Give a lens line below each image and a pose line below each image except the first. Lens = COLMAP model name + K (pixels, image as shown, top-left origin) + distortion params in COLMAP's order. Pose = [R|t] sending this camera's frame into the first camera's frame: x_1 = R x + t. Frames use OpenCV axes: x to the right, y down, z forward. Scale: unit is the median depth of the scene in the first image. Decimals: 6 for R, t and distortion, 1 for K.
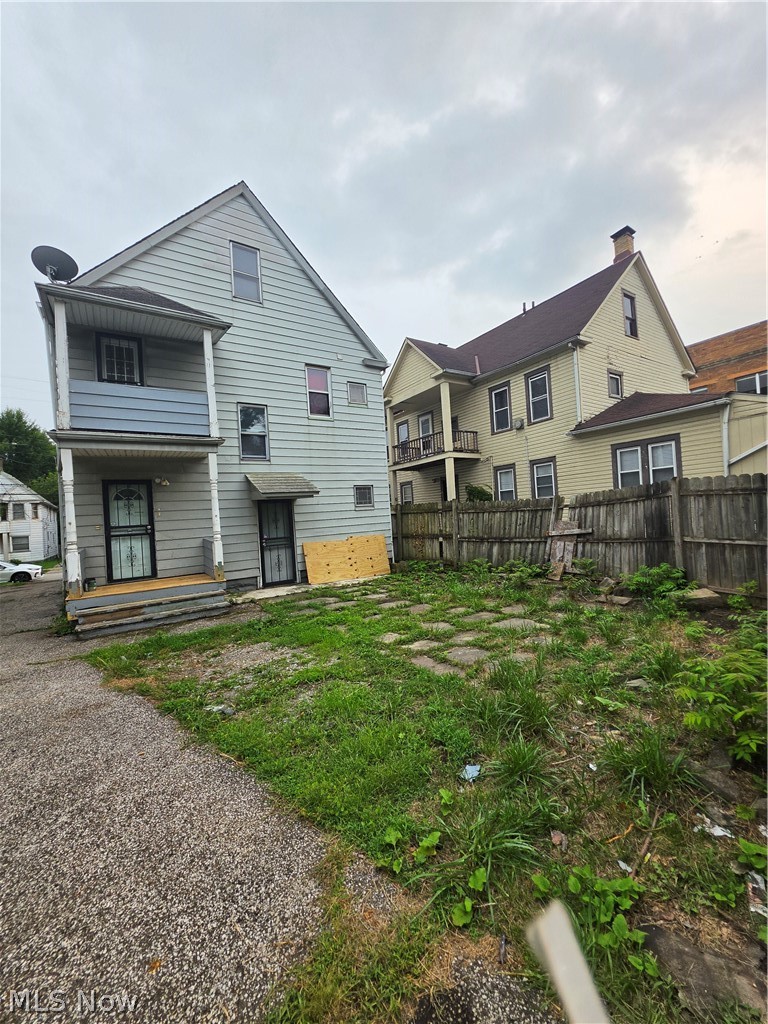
lens RADIAL K [[413.2, 0, 385.1], [0, 413.2, 510.0], [0, 0, 1]] dist [-0.002027, 0.000023]
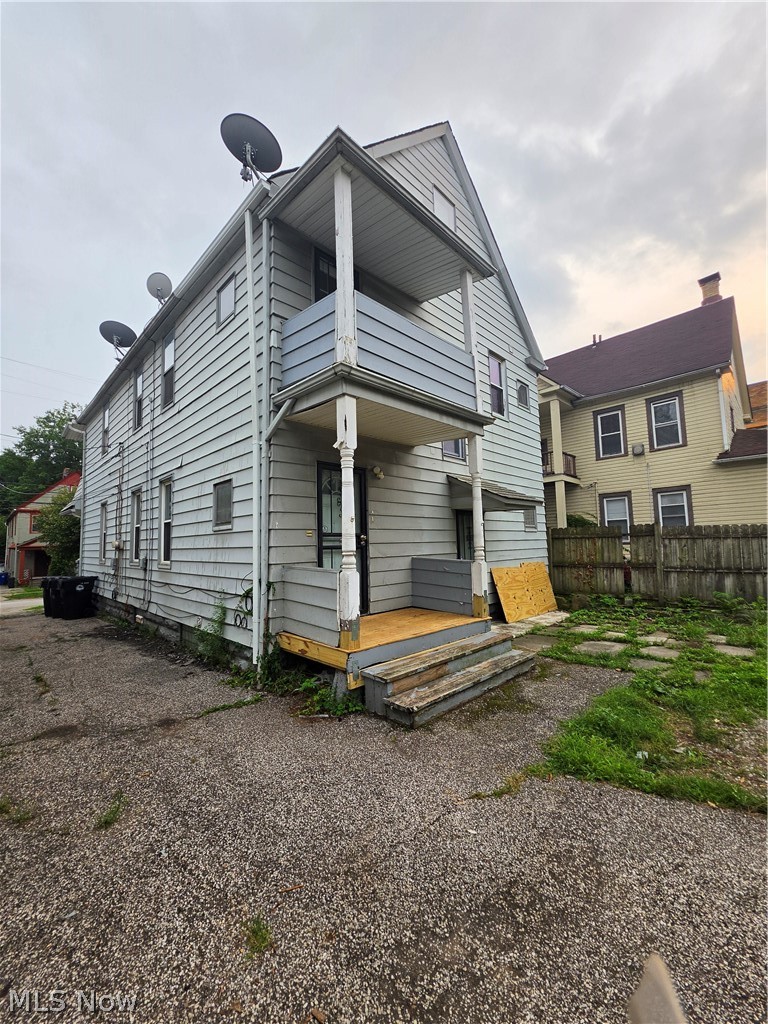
lens RADIAL K [[413.2, 0, 385.1], [0, 413.2, 510.0], [0, 0, 1]] dist [-0.002027, 0.000023]
pose [[0.978368, 0.055793, 0.199206, -0.451135], [-0.038797, 0.995345, -0.088224, 0.037262], [-0.203201, 0.078587, 0.975978, 0.219474]]
